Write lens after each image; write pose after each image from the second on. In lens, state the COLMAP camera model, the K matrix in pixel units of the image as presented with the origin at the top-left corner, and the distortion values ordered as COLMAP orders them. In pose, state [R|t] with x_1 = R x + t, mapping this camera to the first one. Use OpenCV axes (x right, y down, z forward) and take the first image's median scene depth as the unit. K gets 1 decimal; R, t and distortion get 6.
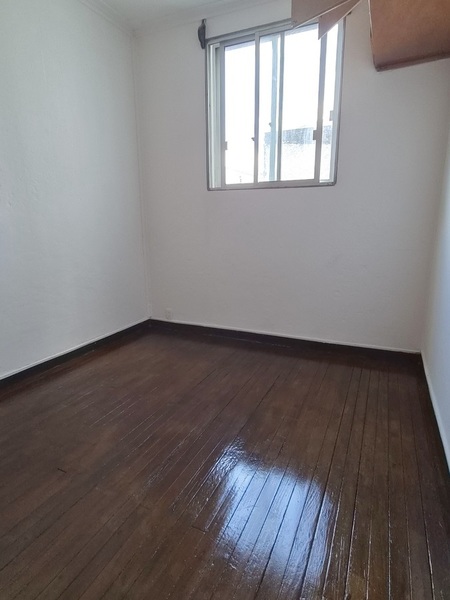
lens RADIAL K [[330.3, 0, 223.1], [0, 330.3, 298.5], [0, 0, 1]] dist [0.003252, -0.000727]
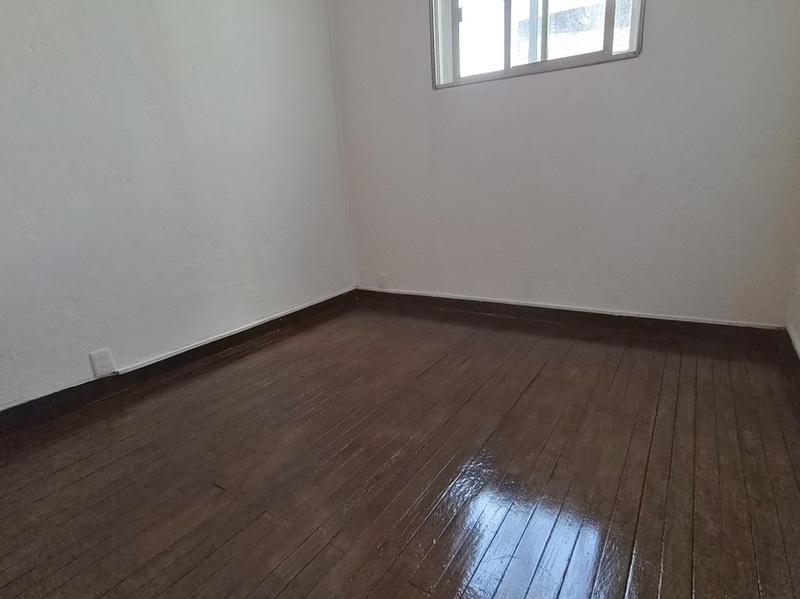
lens RADIAL K [[440.4, 0, 403.2], [0, 440.4, 302.2], [0, 0, 1]] dist [0.003252, -0.000727]
pose [[0.991346, -0.013423, -0.130588, 0.005065], [0.020725, 0.998287, 0.054714, 0.073422], [0.129630, -0.056947, 0.989926, 0.129378]]
